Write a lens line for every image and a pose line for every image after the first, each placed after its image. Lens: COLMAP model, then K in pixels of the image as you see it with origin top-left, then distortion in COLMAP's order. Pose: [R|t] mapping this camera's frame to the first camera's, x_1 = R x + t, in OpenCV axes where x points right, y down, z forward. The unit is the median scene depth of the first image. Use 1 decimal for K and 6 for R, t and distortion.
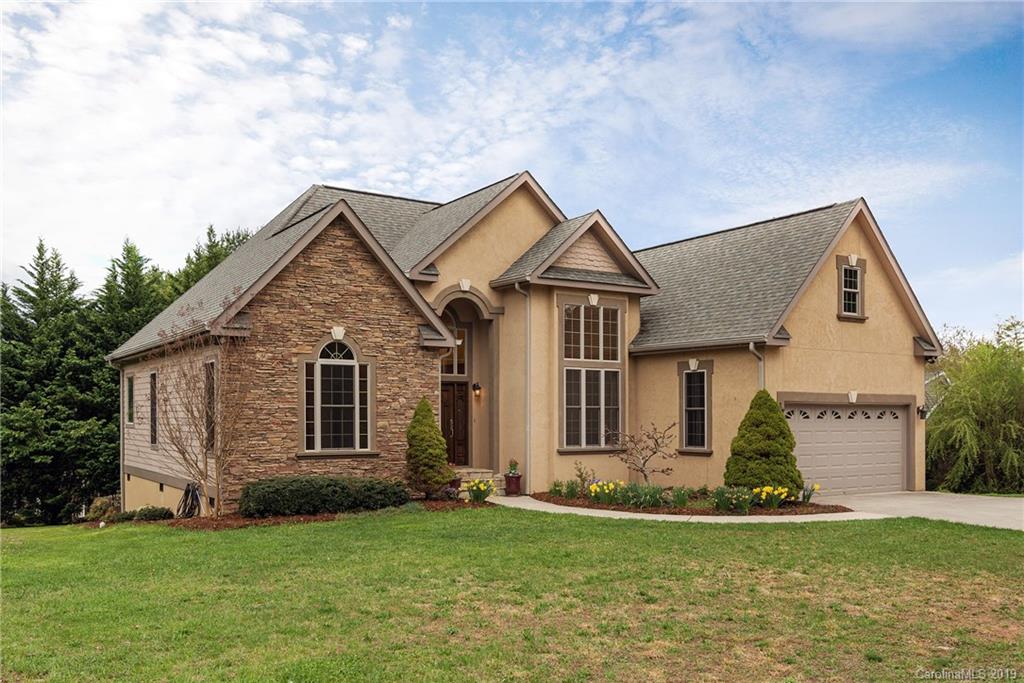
lens RADIAL K [[909.0, 0, 512.0], [0, 909.0, 341.5], [0, 0, 1]] dist [-0.005956, -0.004388]
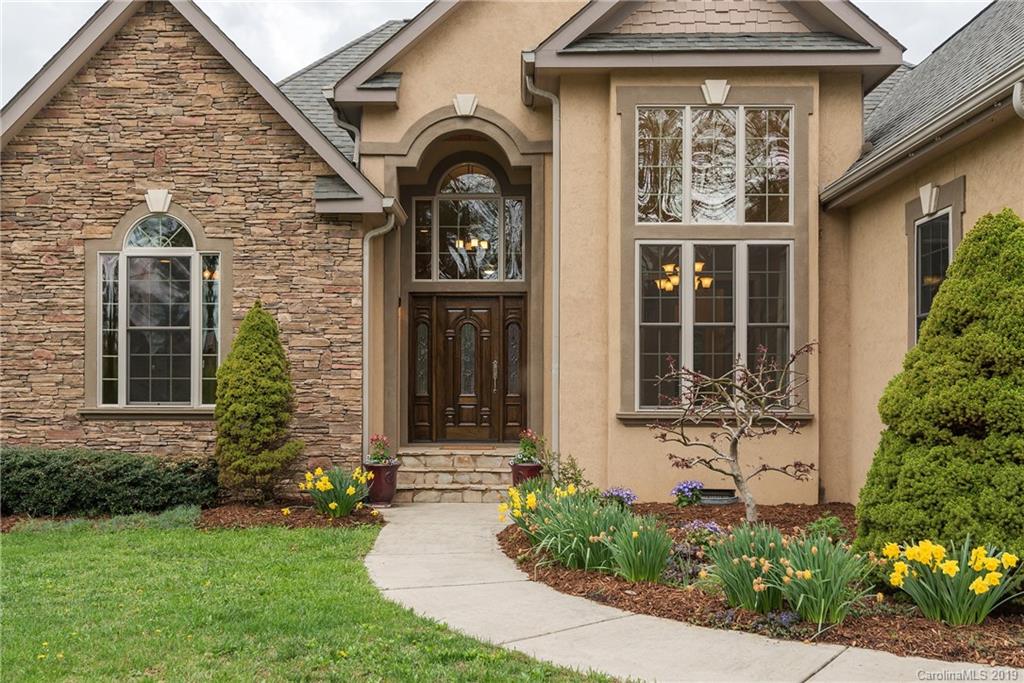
lens RADIAL K [[918.2, 0, 489.4], [0, 918.2, 358.3], [0, 0, 1]] dist [-0.007737, -0.002915]
pose [[0.817175, -0.022815, -0.575938, 0.271028], [0.045370, 0.998662, 0.024812, 0.074804], [0.574602, -0.046405, 0.817116, 0.571744]]
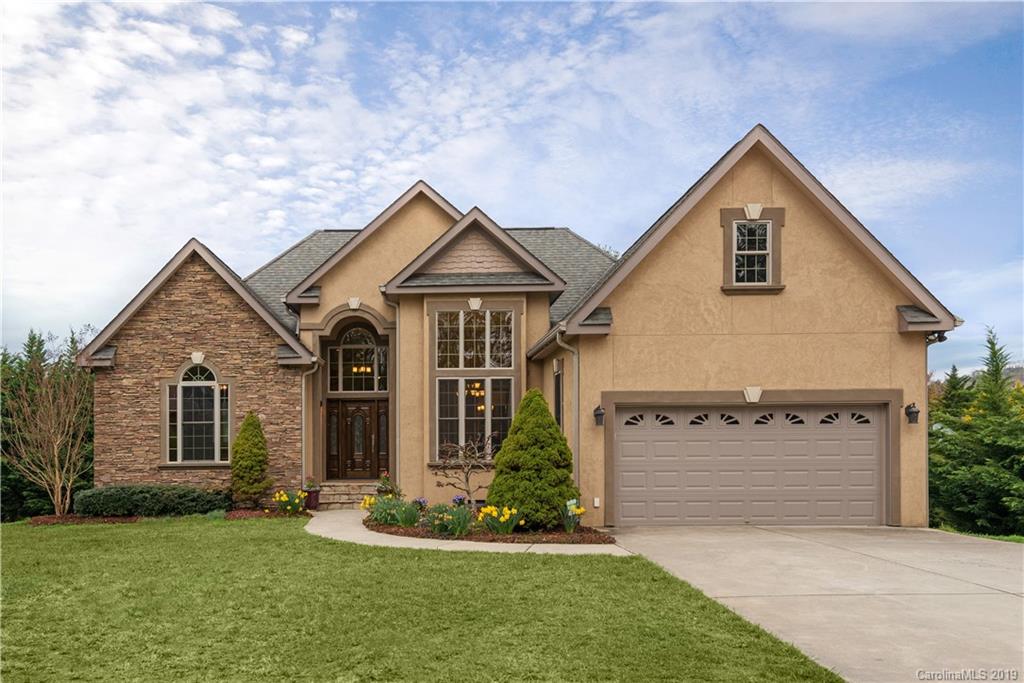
lens RADIAL K [[790.0, 0, 417.8], [0, 790.0, 380.0], [0, 0, 1]] dist [0.012058, 0.001409]
pose [[0.823060, -0.056186, -0.565169, 0.516234], [0.056948, 0.998244, -0.016306, 0.043863], [0.565093, -0.018764, 0.824814, 0.307736]]
